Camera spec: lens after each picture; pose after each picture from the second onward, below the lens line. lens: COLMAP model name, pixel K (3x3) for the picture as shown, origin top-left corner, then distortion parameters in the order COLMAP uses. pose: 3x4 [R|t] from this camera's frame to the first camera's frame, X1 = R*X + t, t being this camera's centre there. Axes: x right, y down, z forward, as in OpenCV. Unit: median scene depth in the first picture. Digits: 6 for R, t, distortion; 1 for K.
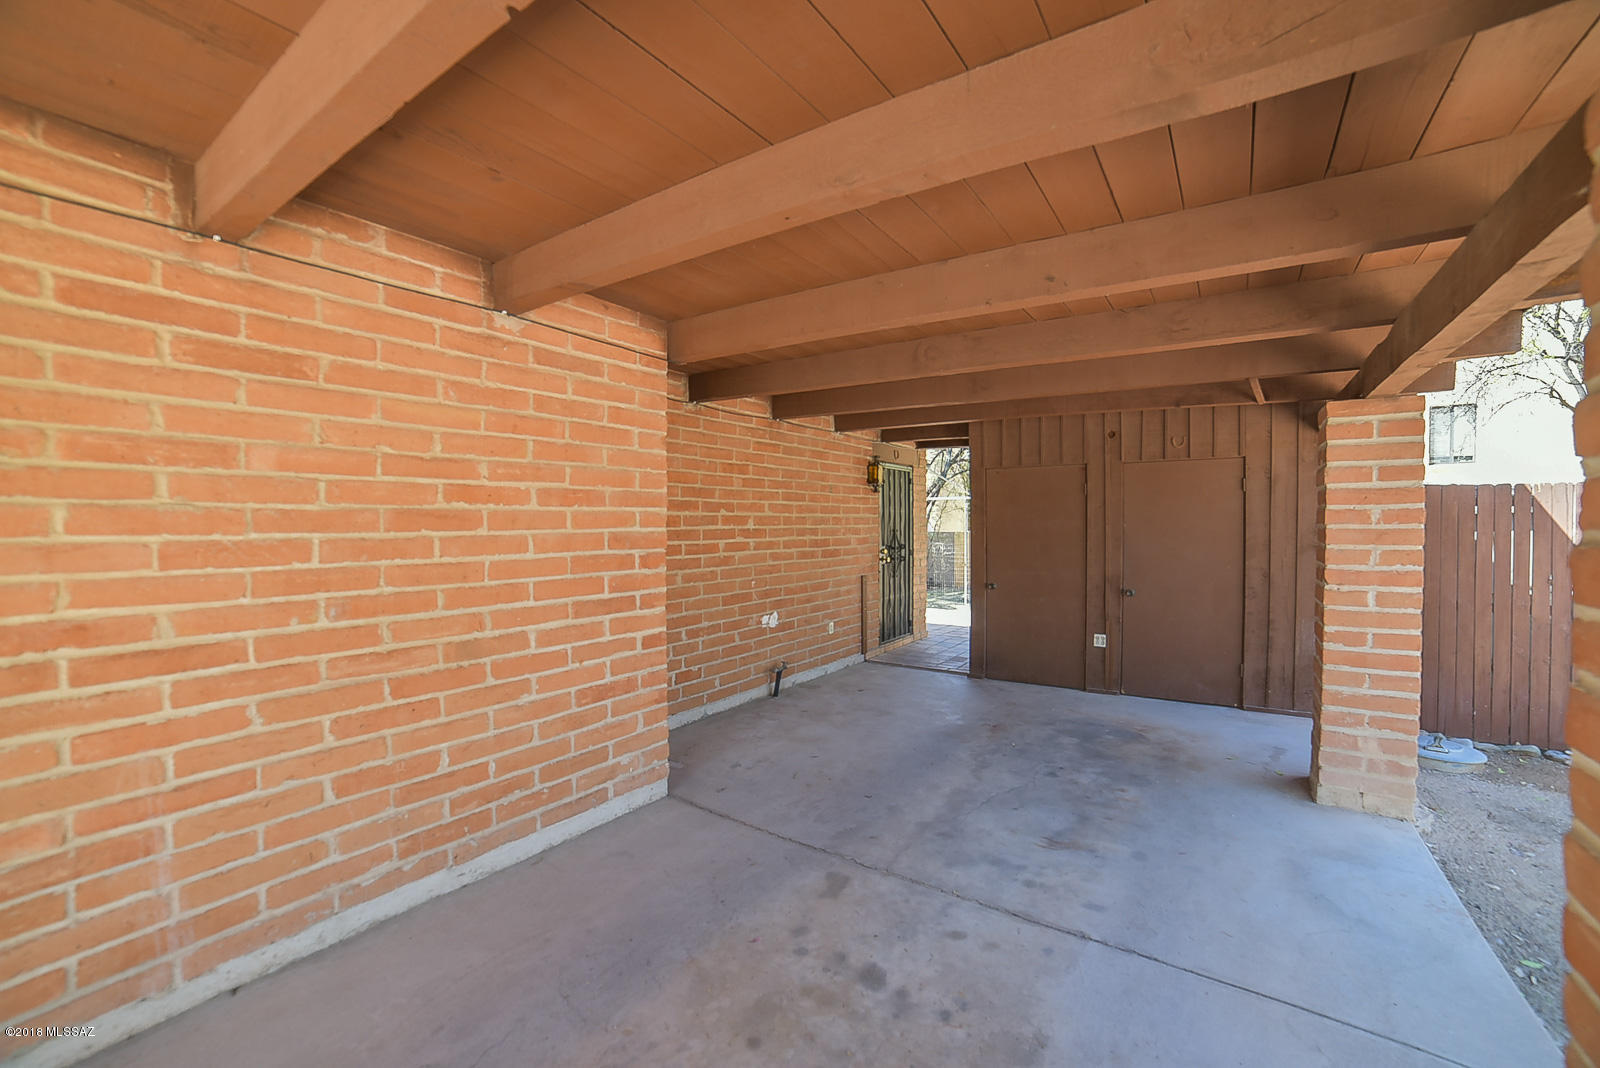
lens RADIAL K [[640.6, 0, 801.3], [0, 640.6, 539.7], [0, 0, 1]] dist [-0.090412, 0.038980]
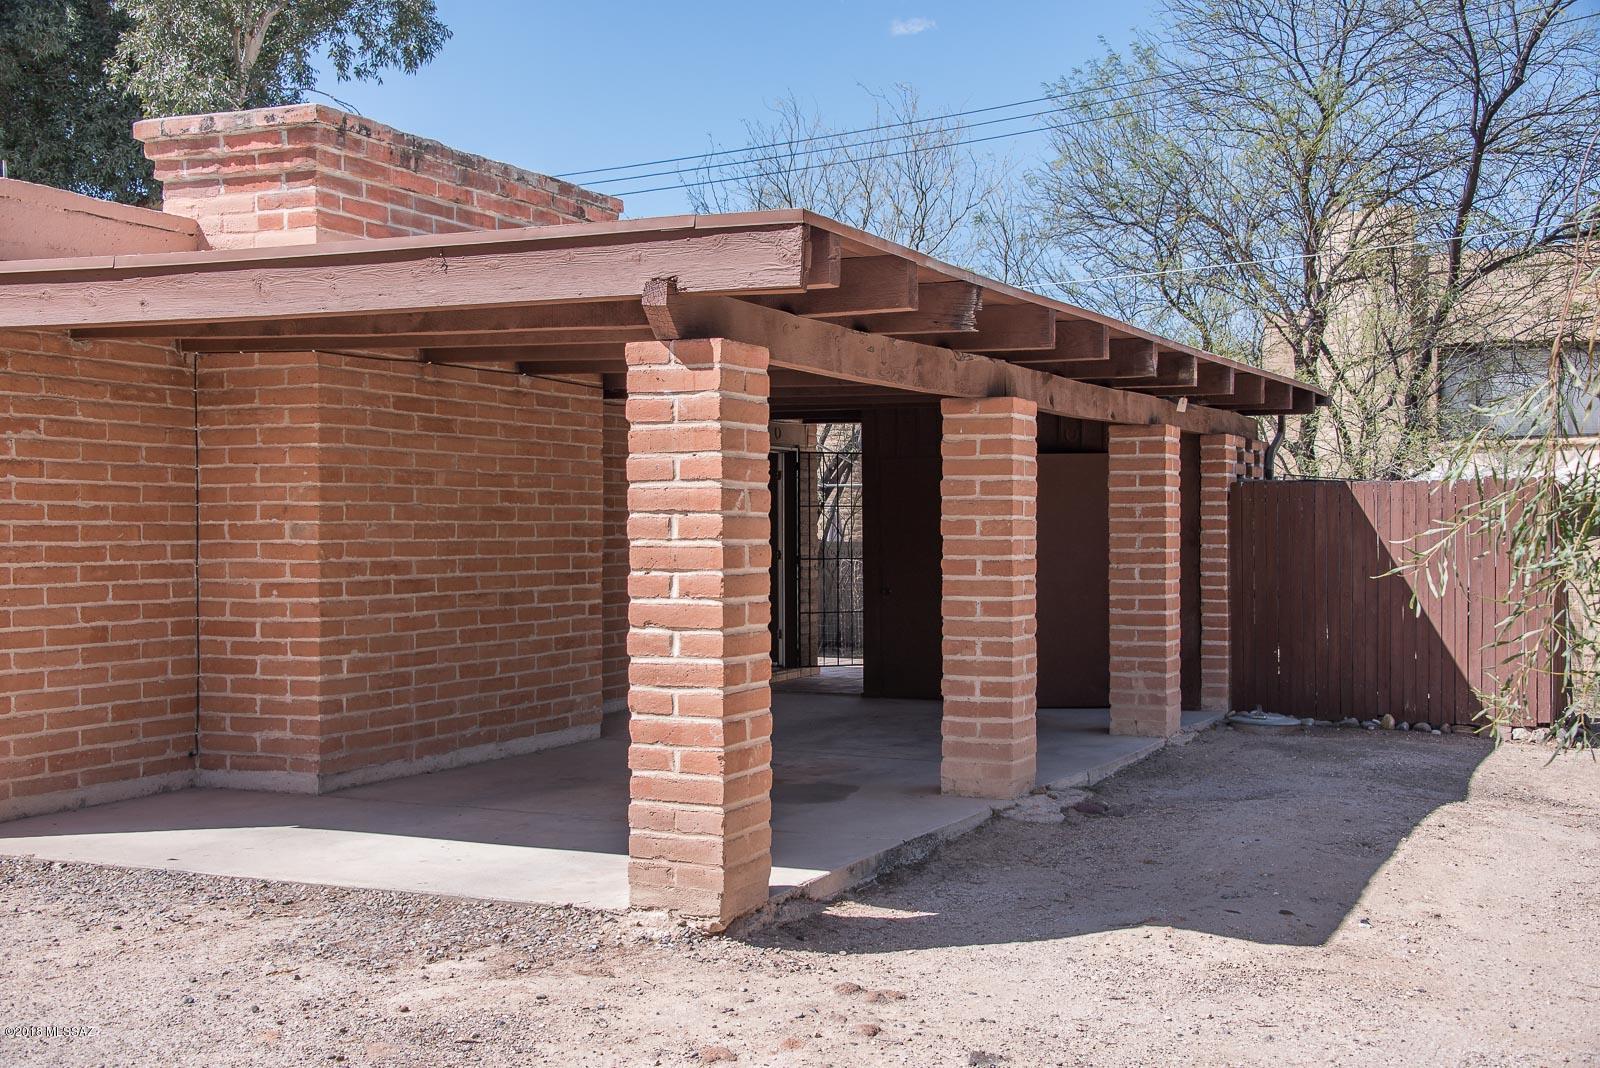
lens RADIAL K [[1941.5, 0, 800.0], [0, 1941.5, 534.0], [0, 0, 1]] dist [-0.002260, -0.000622]
pose [[0.985885, -0.000210, 0.167425, -0.548618], [0.004426, 0.999682, -0.024809, 0.121600], [-0.167366, 0.025199, 0.985573, -3.326814]]
